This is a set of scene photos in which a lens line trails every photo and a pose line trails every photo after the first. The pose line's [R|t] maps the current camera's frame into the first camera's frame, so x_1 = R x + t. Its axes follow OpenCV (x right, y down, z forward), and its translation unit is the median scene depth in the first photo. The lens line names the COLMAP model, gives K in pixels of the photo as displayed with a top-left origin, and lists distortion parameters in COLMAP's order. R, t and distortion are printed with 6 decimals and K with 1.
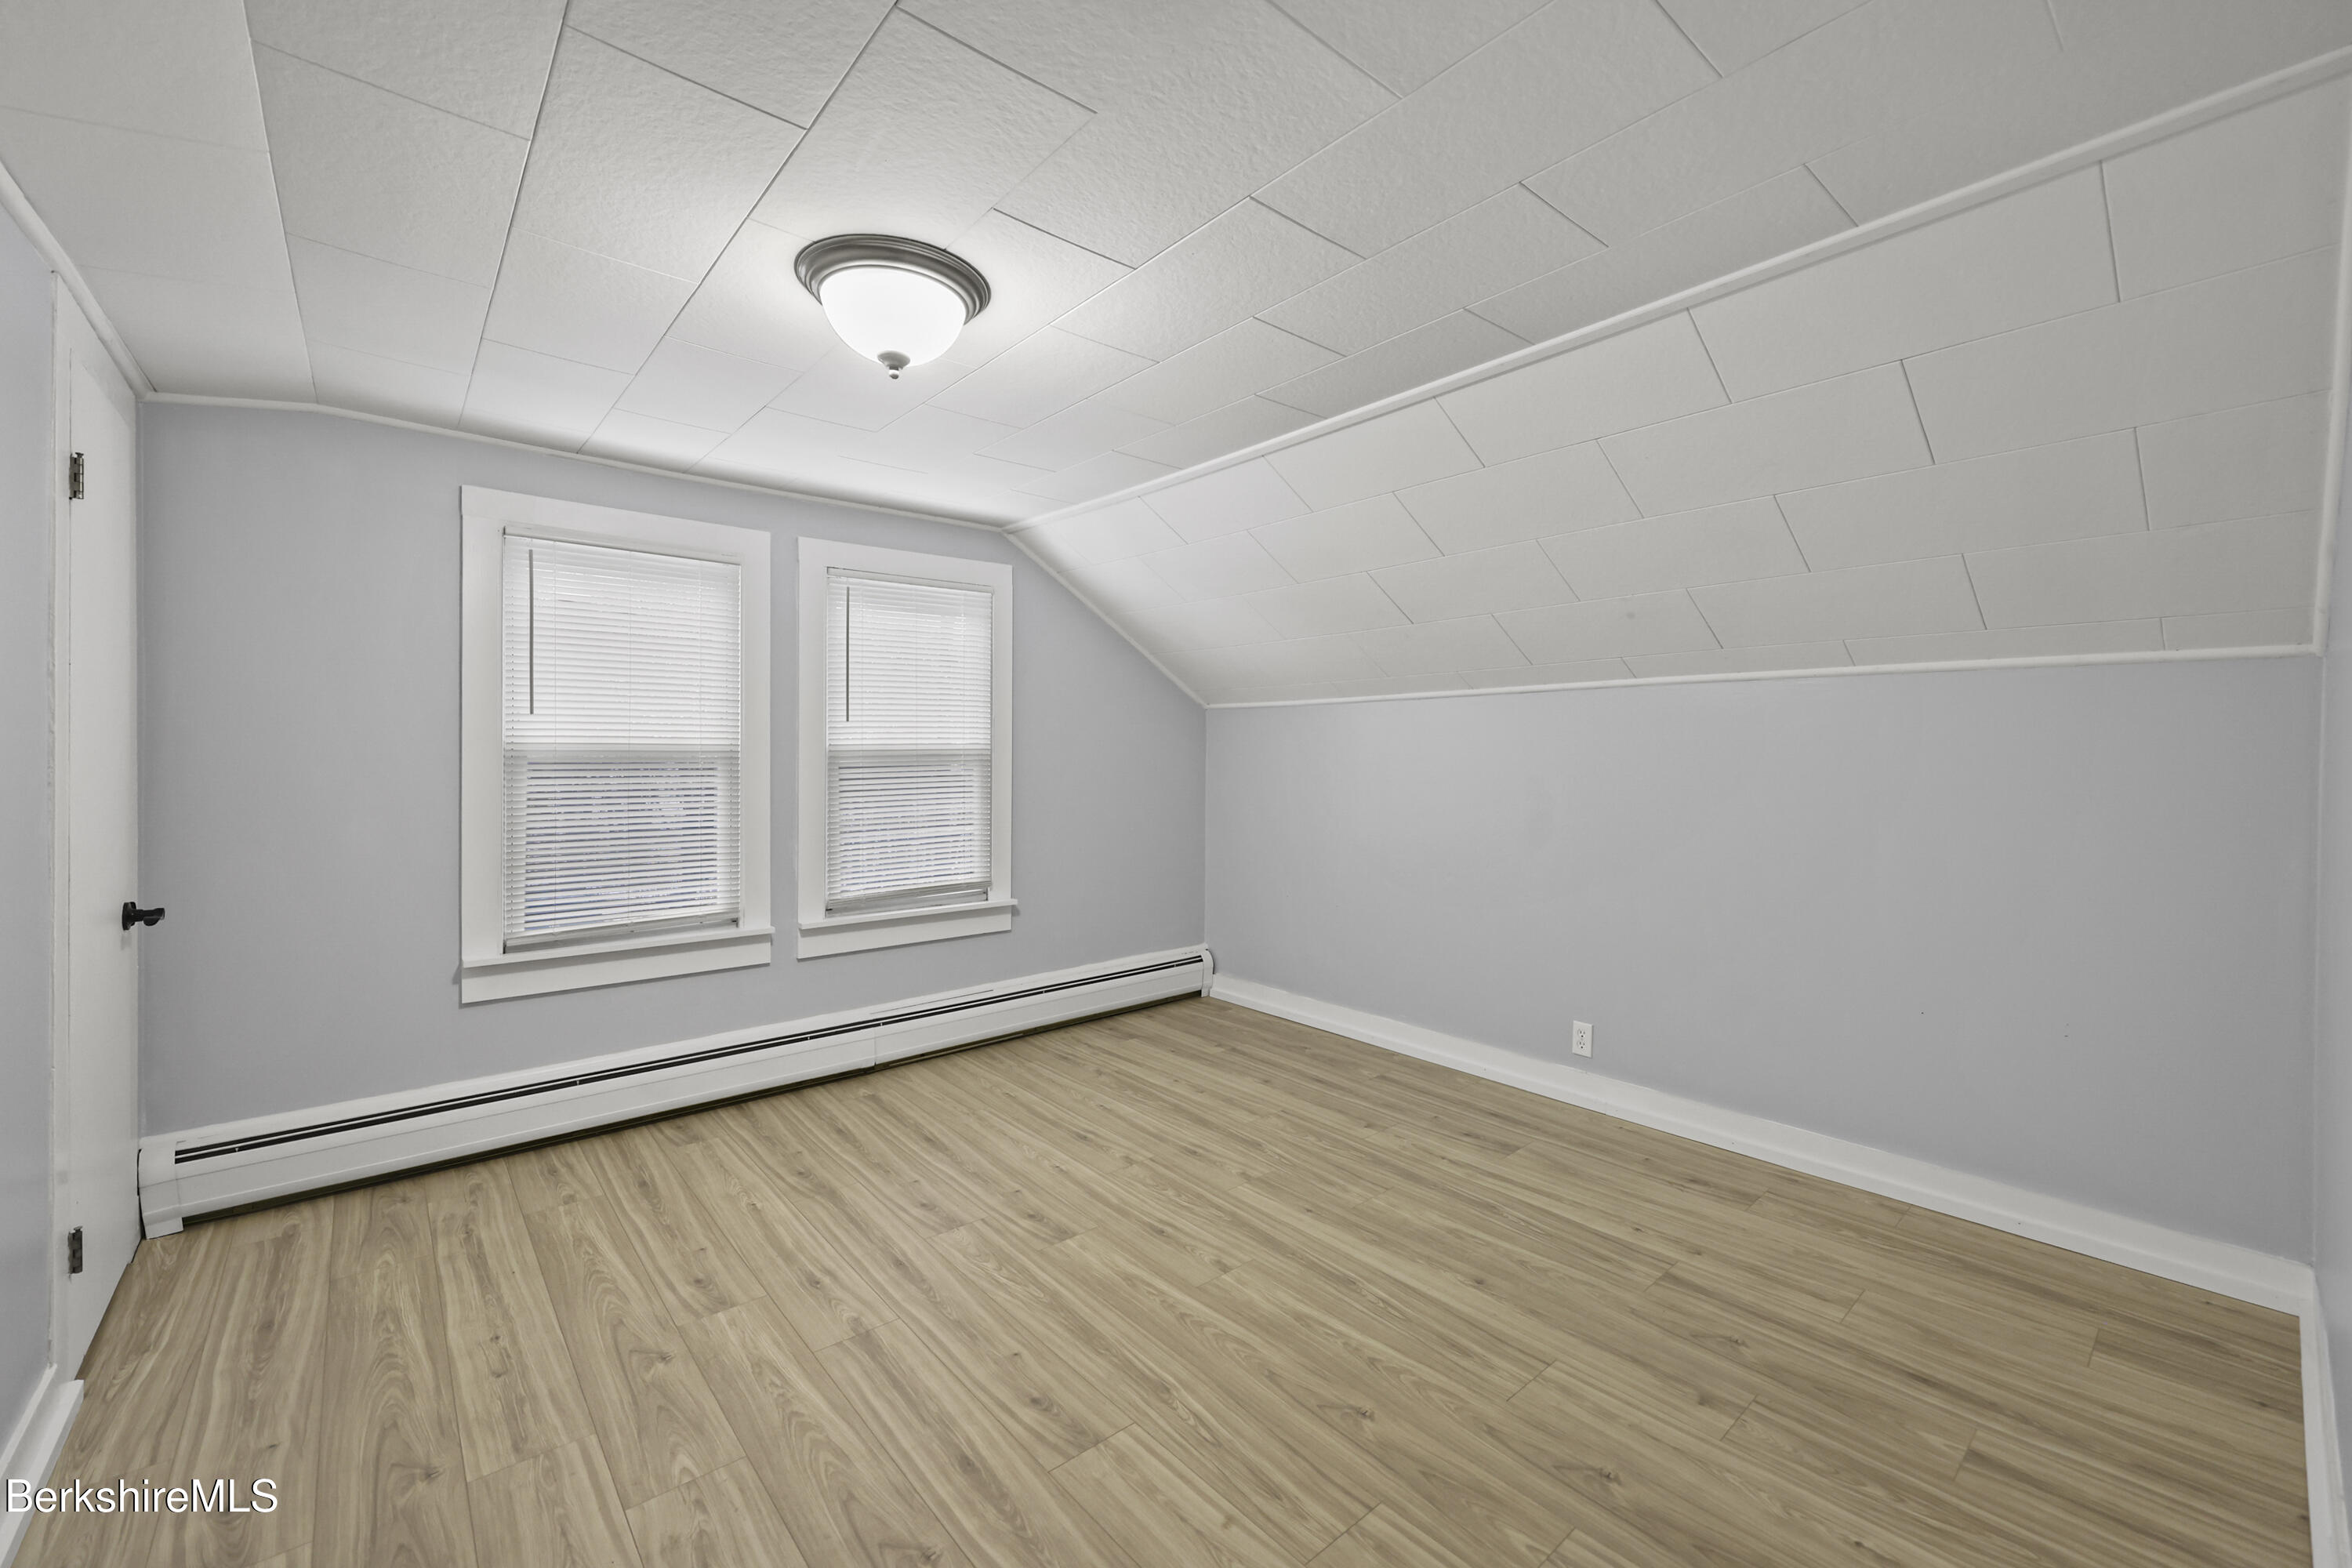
lens RADIAL K [[959.4, 0, 1173.1], [0, 959.4, 787.7], [0, 0, 1]] dist [-0.000260, -0.000068]
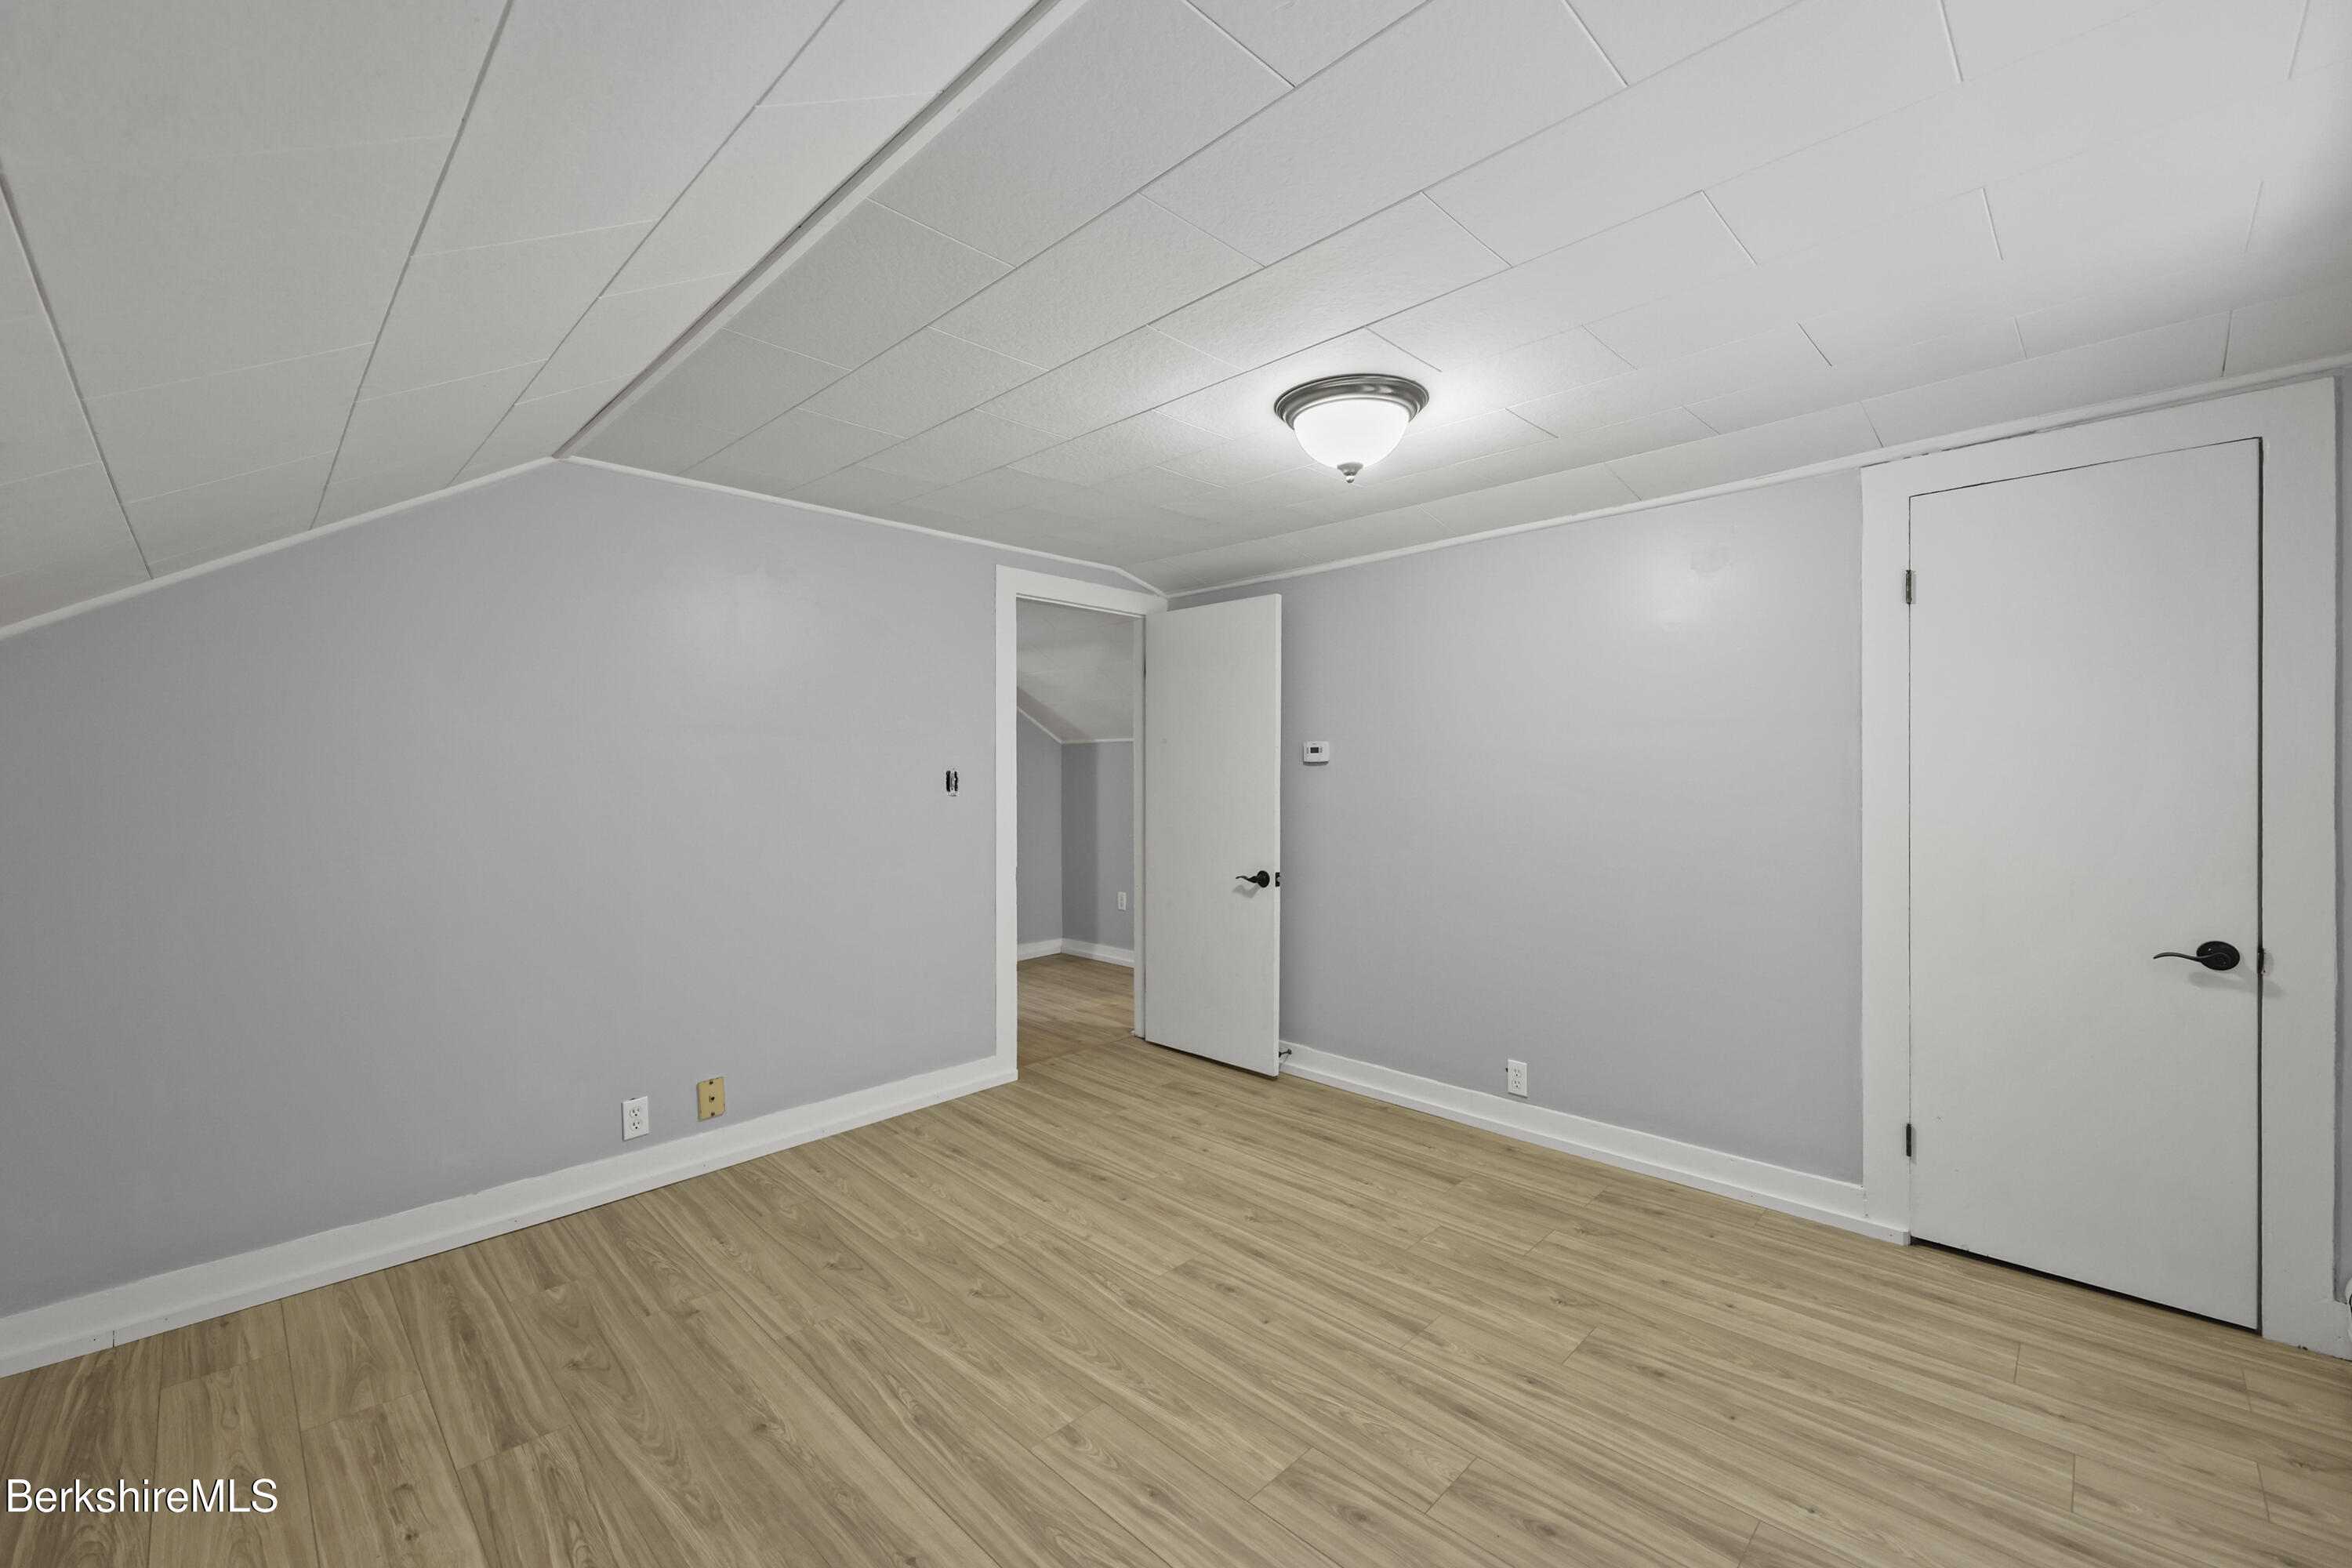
lens RADIAL K [[959.4, 0, 1173.1], [0, 959.4, 787.7], [0, 0, 1]] dist [-0.000260, -0.000068]
pose [[-0.996268, 0.002007, -0.086287, 0.038748], [-0.002207, 0.998810, 0.048714, -0.084439], [0.086283, 0.048722, -0.995079, 2.014936]]
